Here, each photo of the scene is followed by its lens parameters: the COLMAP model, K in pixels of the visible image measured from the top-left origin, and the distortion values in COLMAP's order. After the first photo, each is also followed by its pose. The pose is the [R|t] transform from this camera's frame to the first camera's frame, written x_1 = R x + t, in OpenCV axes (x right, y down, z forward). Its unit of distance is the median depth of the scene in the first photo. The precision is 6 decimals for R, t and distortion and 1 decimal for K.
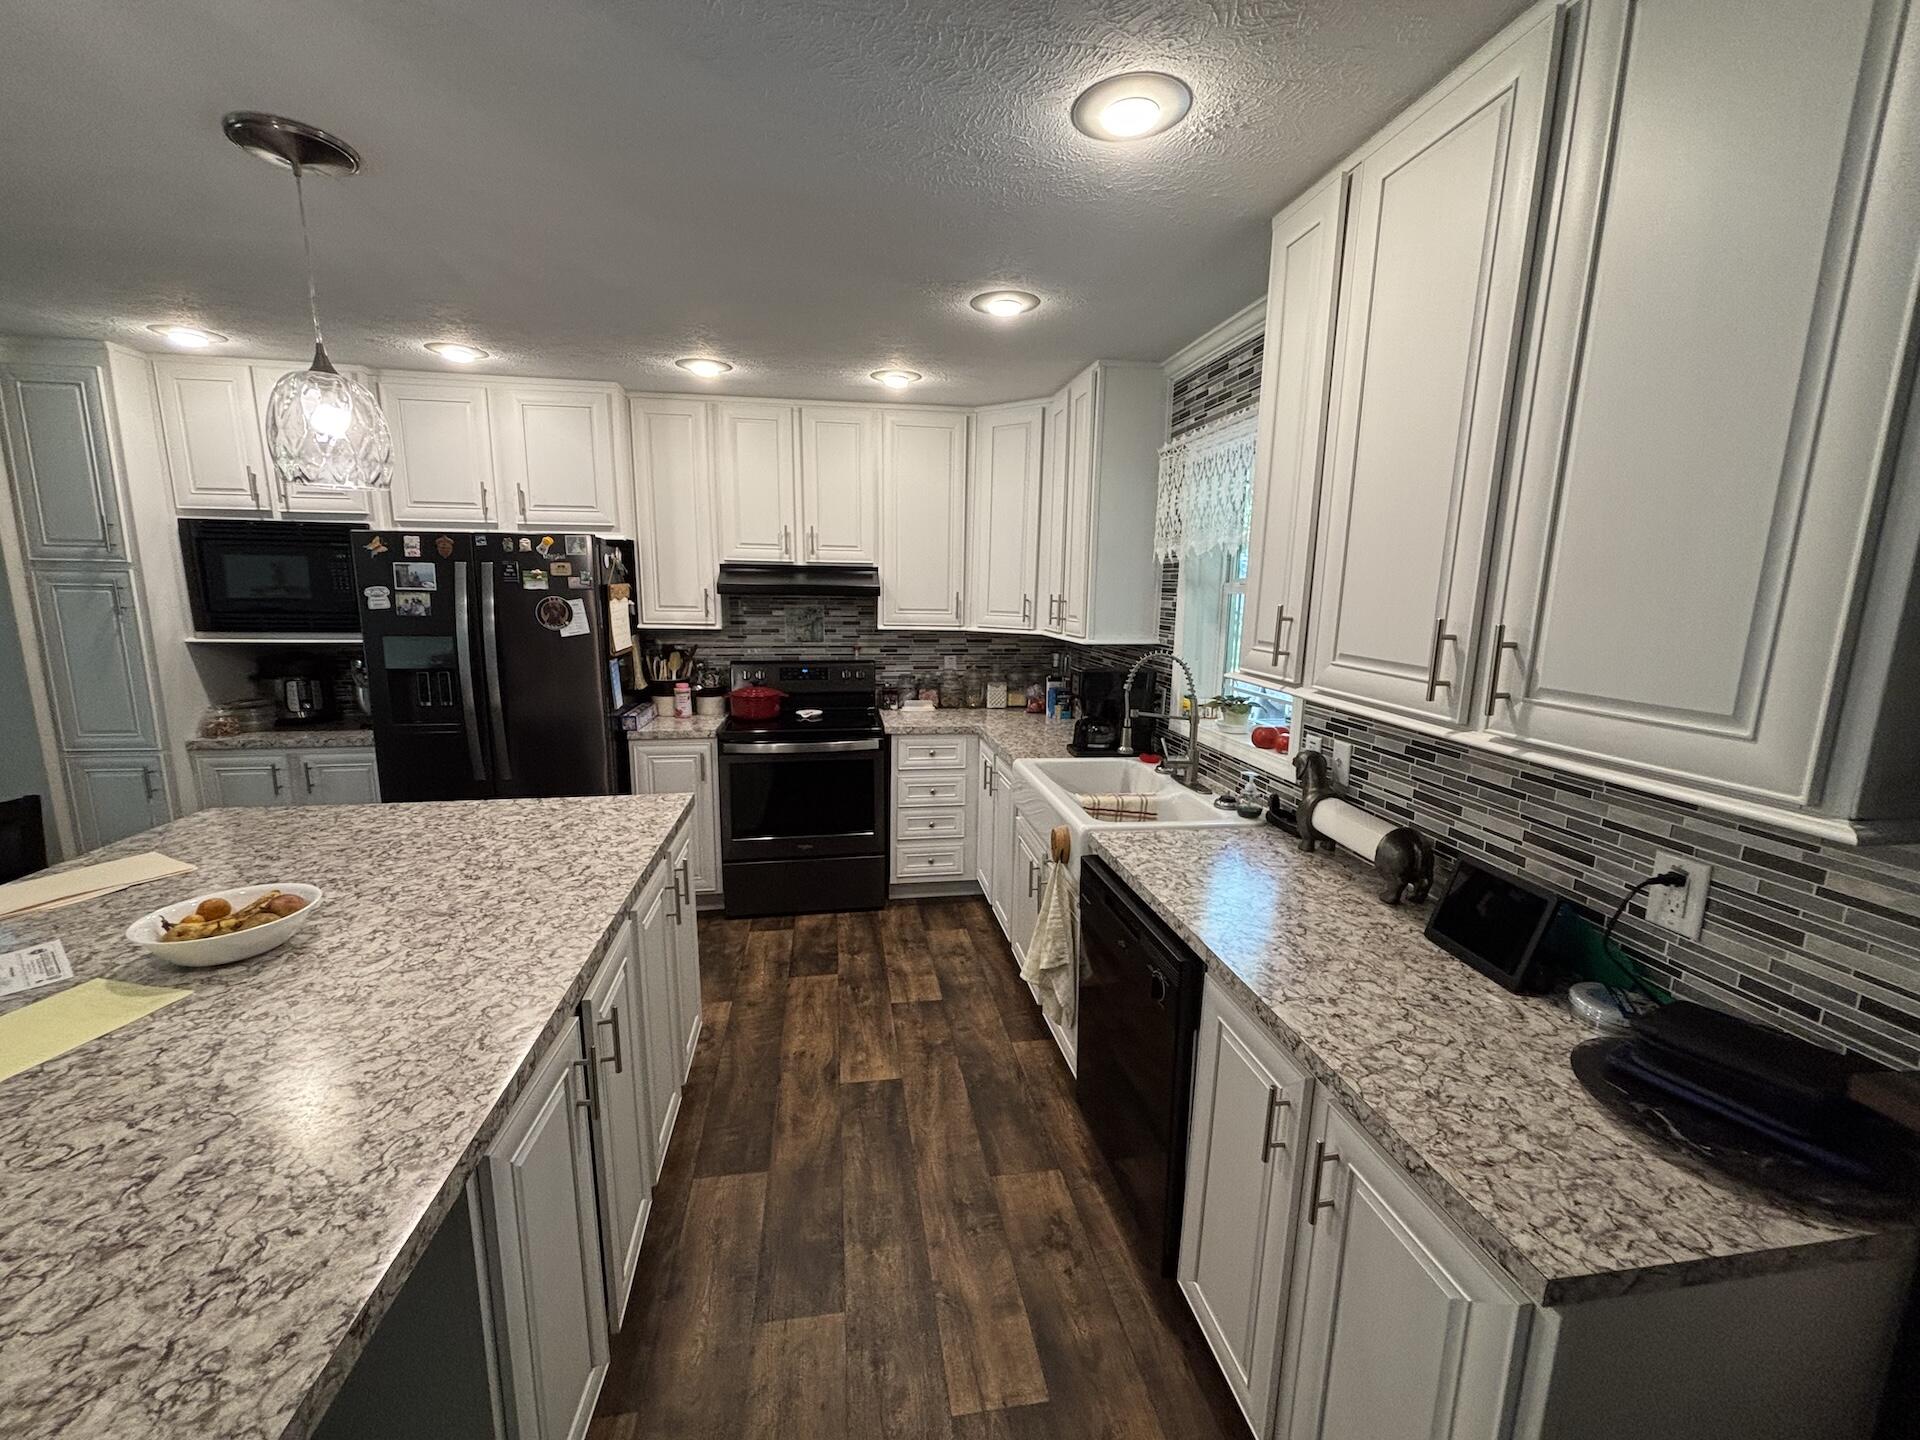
lens RADIAL K [[768.9, 0, 962.3], [0, 768.9, 723.8], [0, 0, 1]] dist [-0.001307, -0.000151]
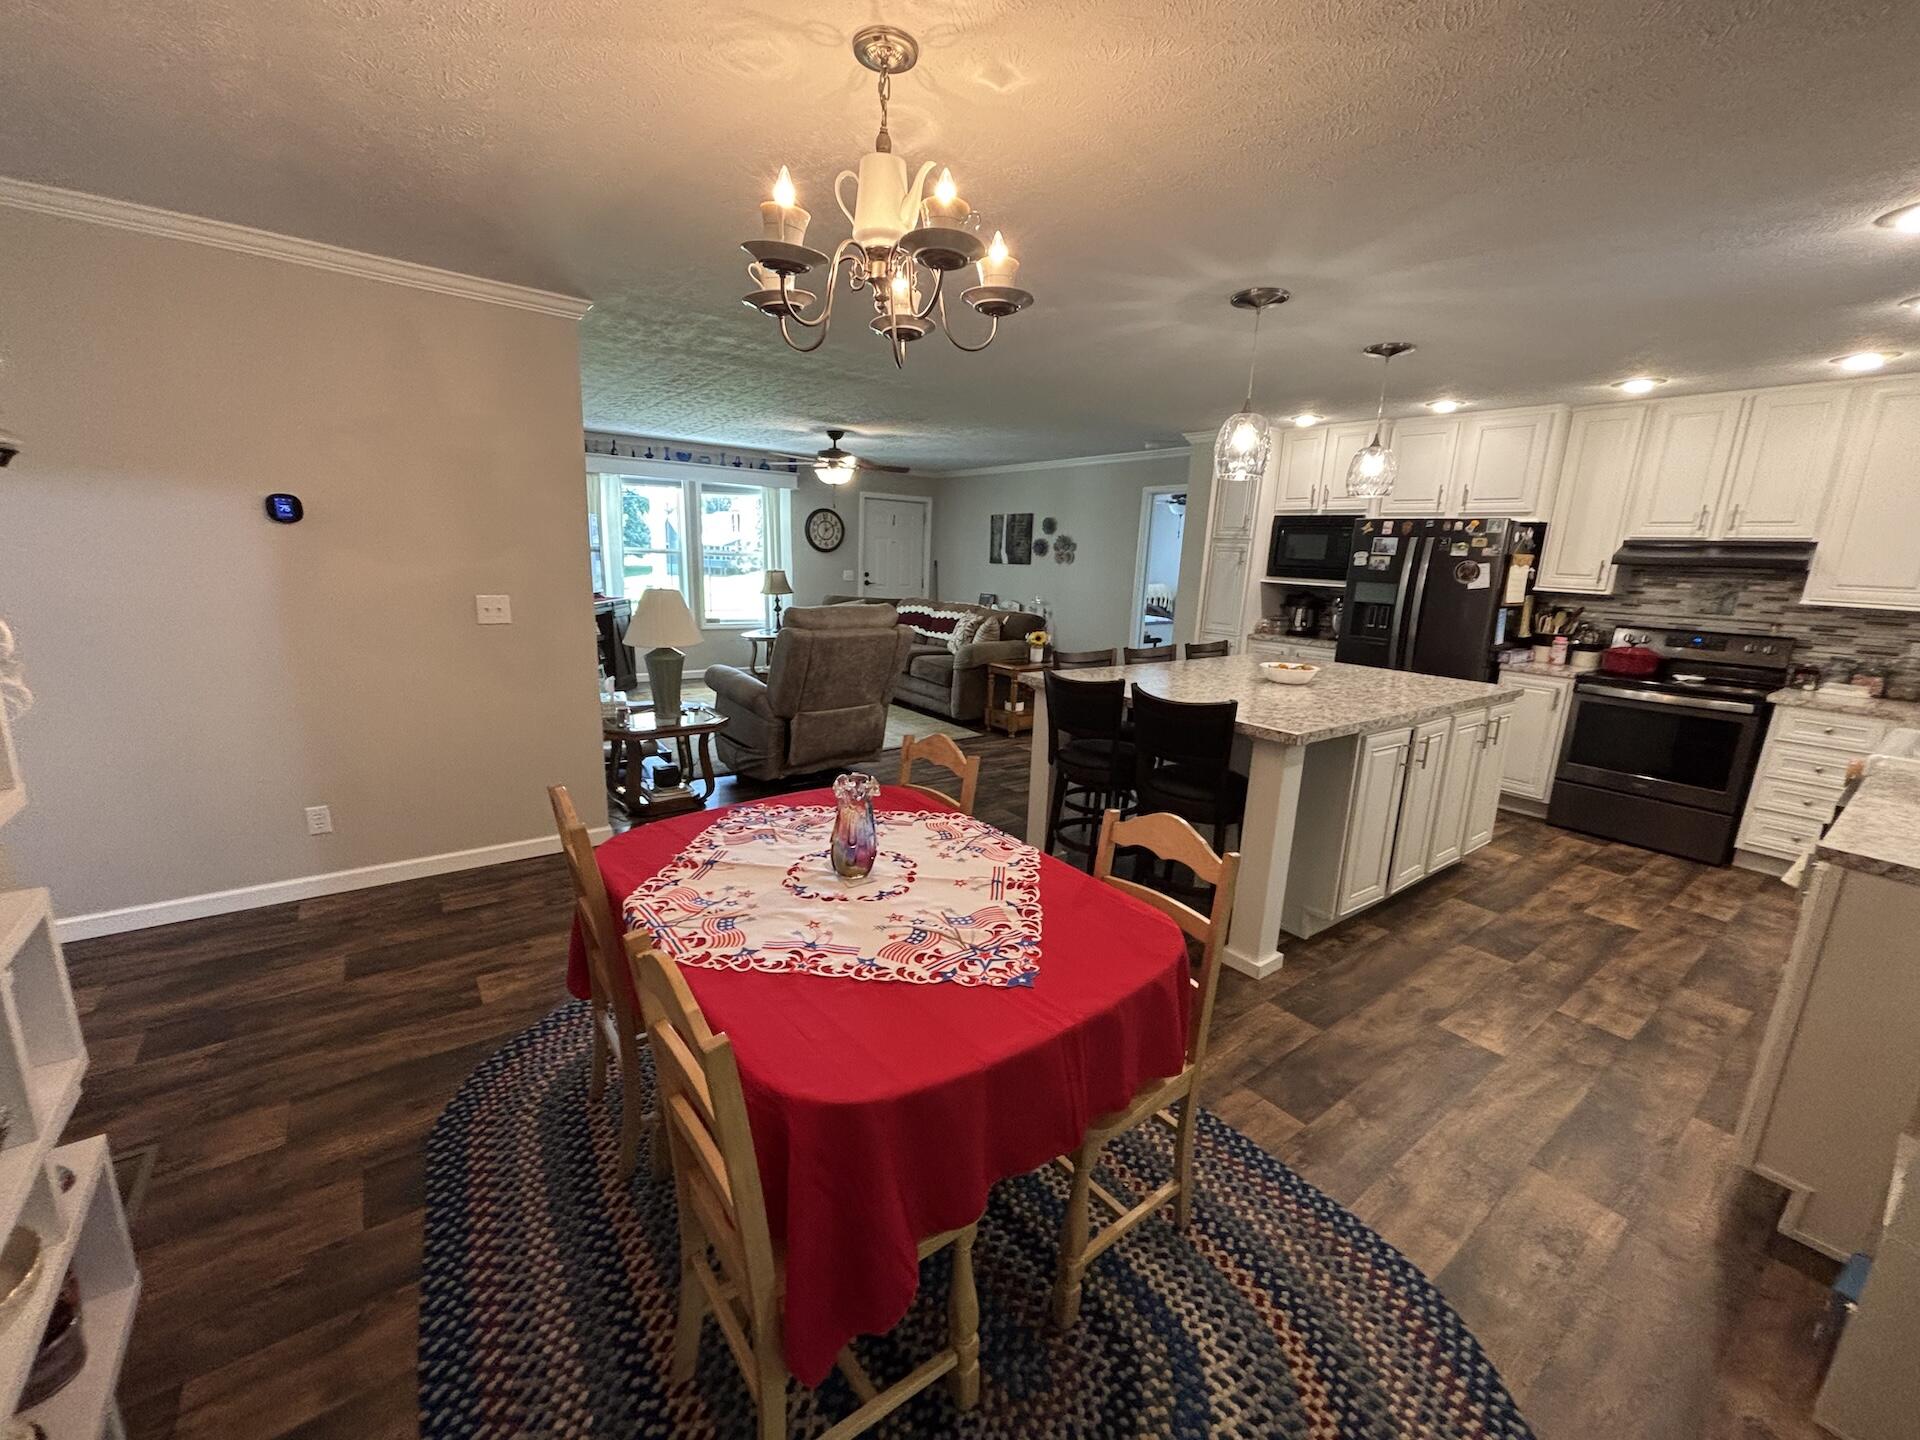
lens RADIAL K [[777.4, 0, 960.0], [0, 777.4, 720.0], [0, 0, 1]] dist [0.004303, 0.000341]
pose [[0.465884, 0.196318, -0.862793, 0.356591], [-0.193960, 0.974020, 0.116894, 0.144213], [0.863326, 0.112888, 0.491859, -0.534659]]
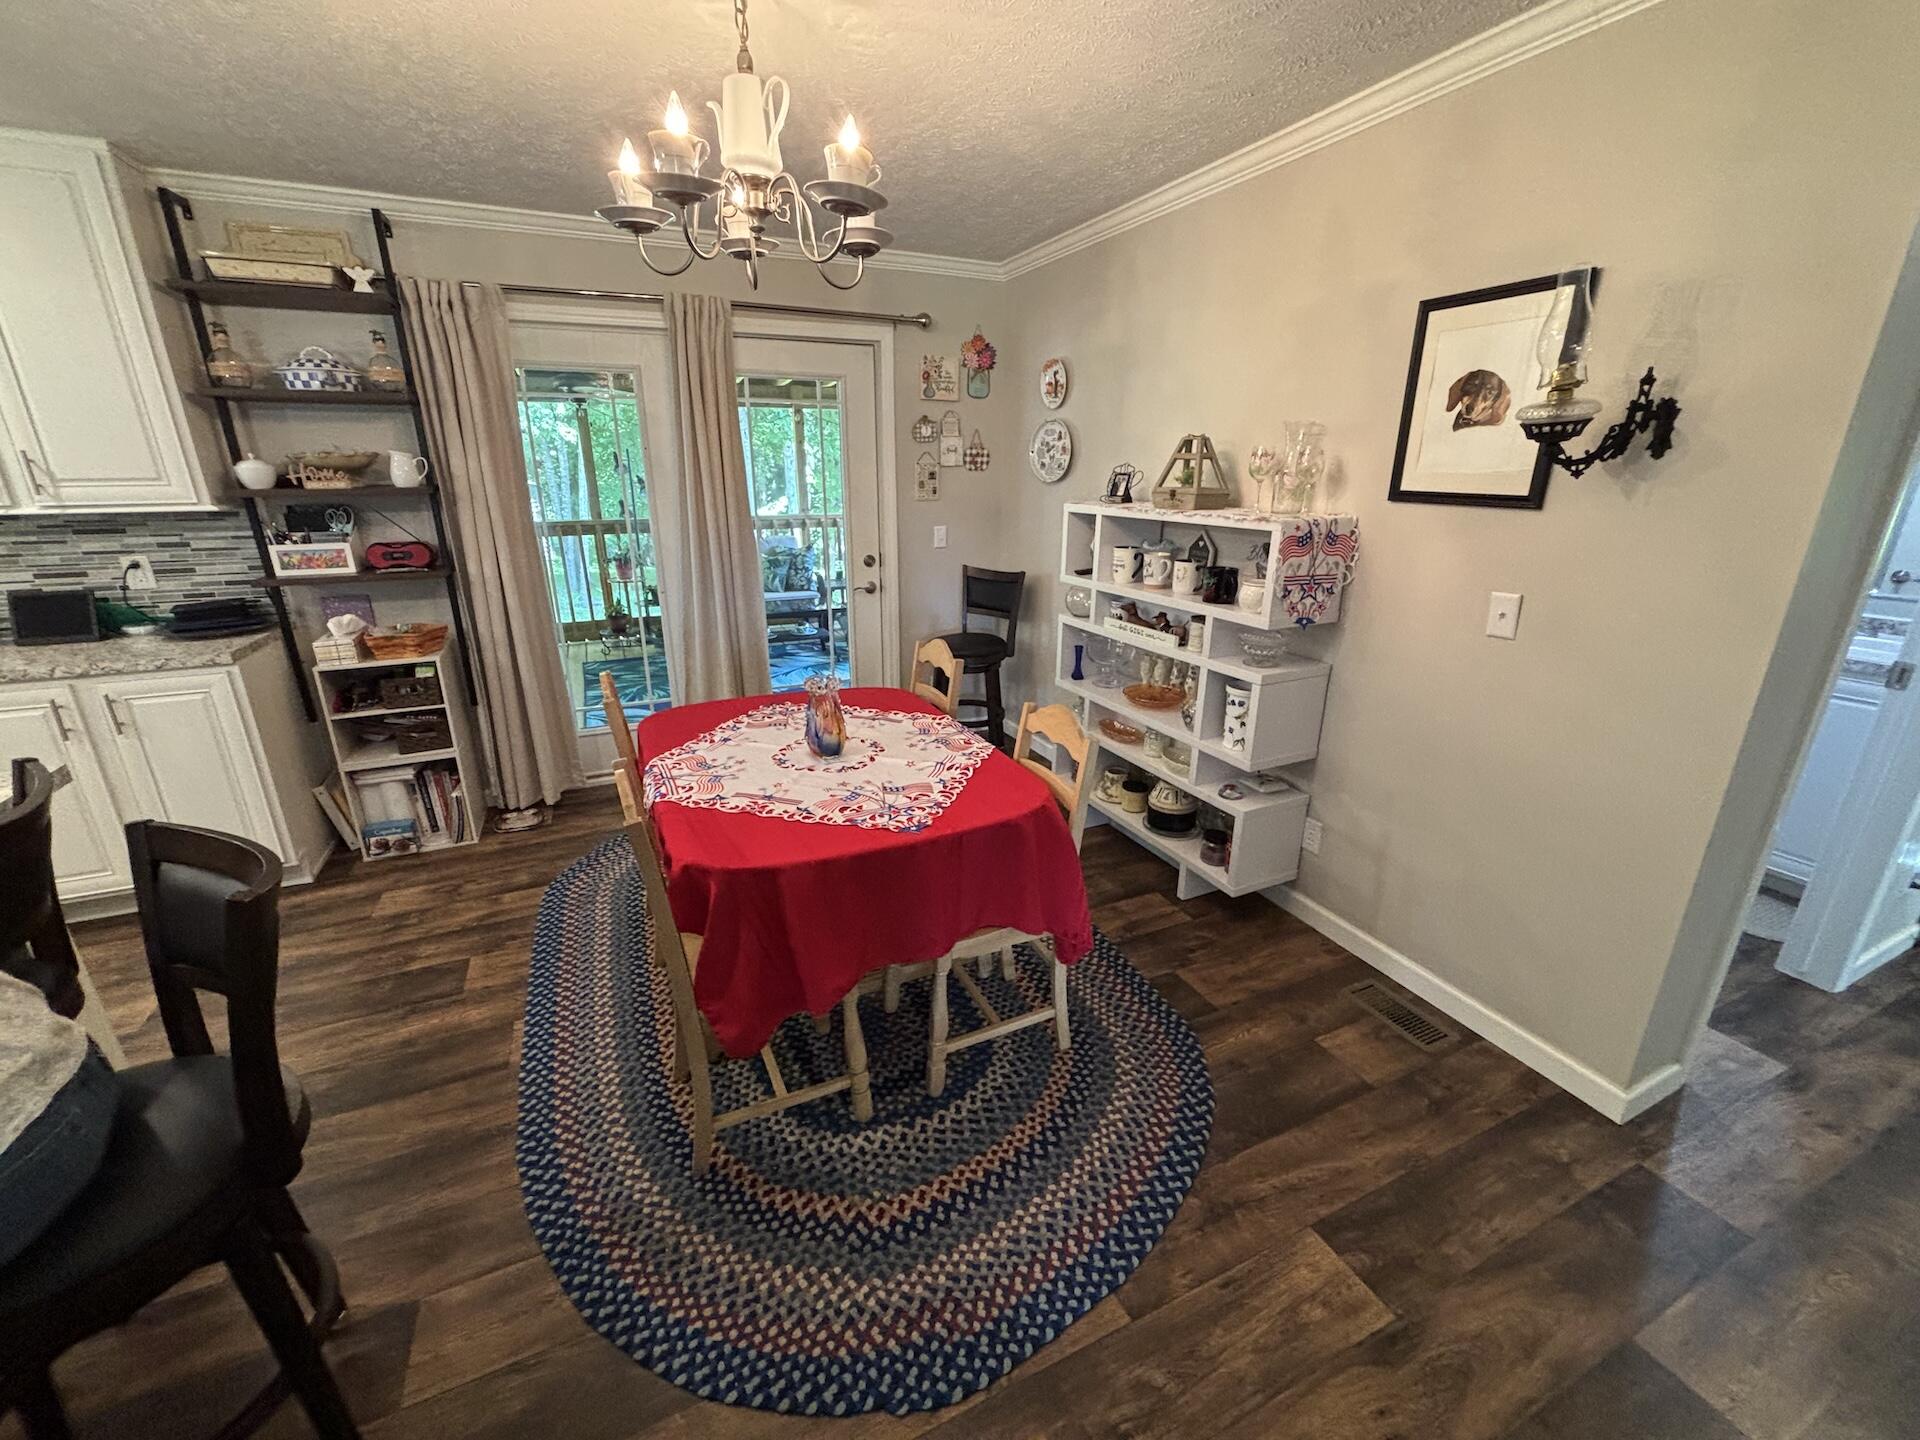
lens RADIAL K [[787.3, 0, 951.3], [0, 787.3, 722.1], [0, 0, 1]] dist [0.004923, 0.000516]
pose [[-0.273821, -0.314210, 0.909007, -0.787171], [0.178225, 0.912183, 0.368995, 0.072870], [-0.945123, 0.263047, -0.193774, -0.280666]]
